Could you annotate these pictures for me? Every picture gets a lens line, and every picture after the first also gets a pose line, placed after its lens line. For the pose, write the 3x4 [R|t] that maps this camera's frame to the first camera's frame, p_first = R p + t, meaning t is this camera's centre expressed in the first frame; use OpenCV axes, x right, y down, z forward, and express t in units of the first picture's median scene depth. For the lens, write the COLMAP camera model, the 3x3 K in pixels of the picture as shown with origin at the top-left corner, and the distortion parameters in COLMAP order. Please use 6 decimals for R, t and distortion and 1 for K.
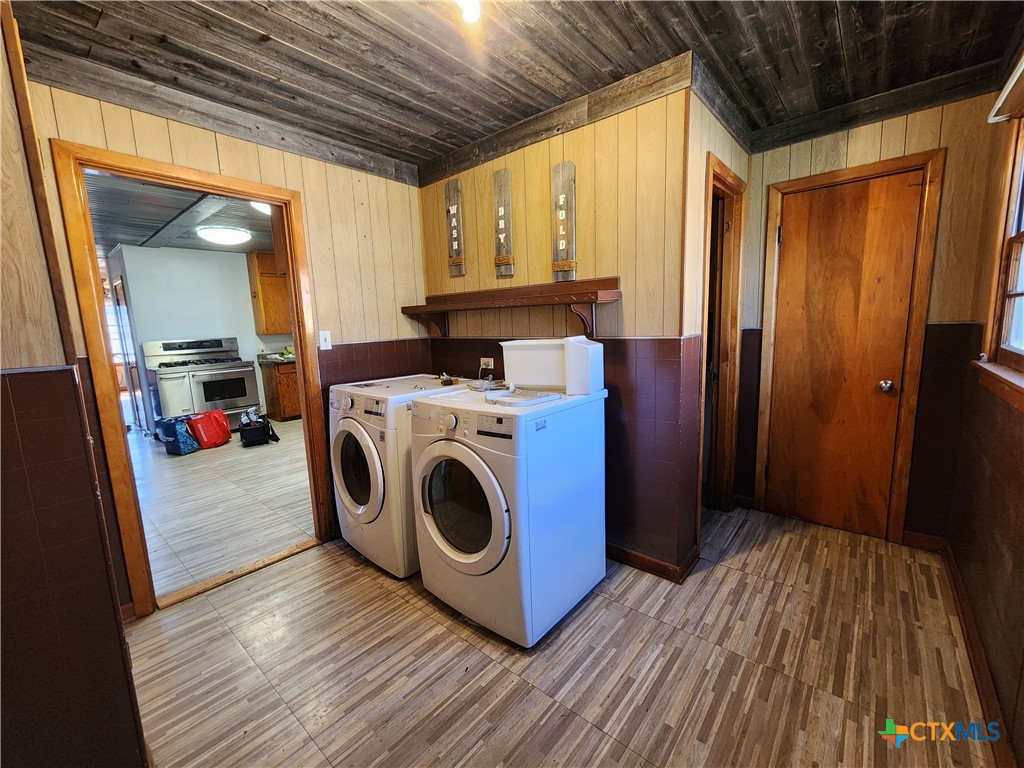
lens RADIAL K [[420.1, 0, 514.9], [0, 420.1, 381.2], [0, 0, 1]] dist [0.001086, 0.000472]
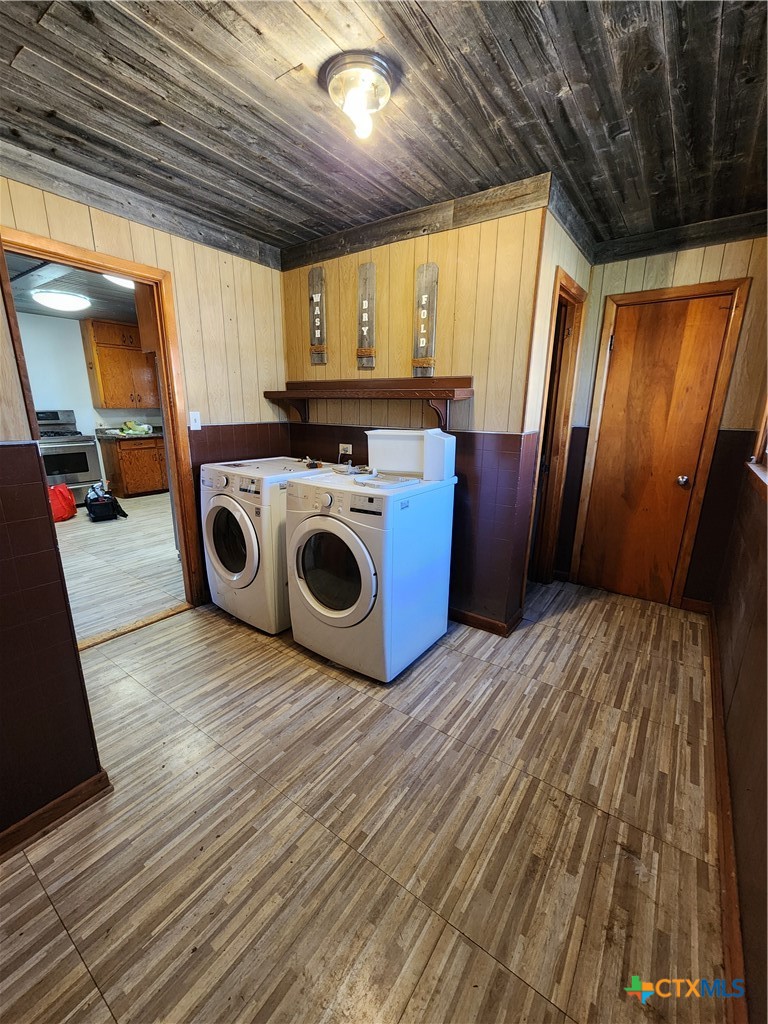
lens RADIAL K [[420.1, 0, 385.9], [0, 420.1, 514.8], [0, 0, 1]] dist [0.001086, 0.000472]
pose [[0.995307, 0.023565, 0.093853, -0.079585], [-0.034249, 0.992901, 0.113910, 0.000421], [-0.090503, -0.116590, 0.989048, -0.136584]]
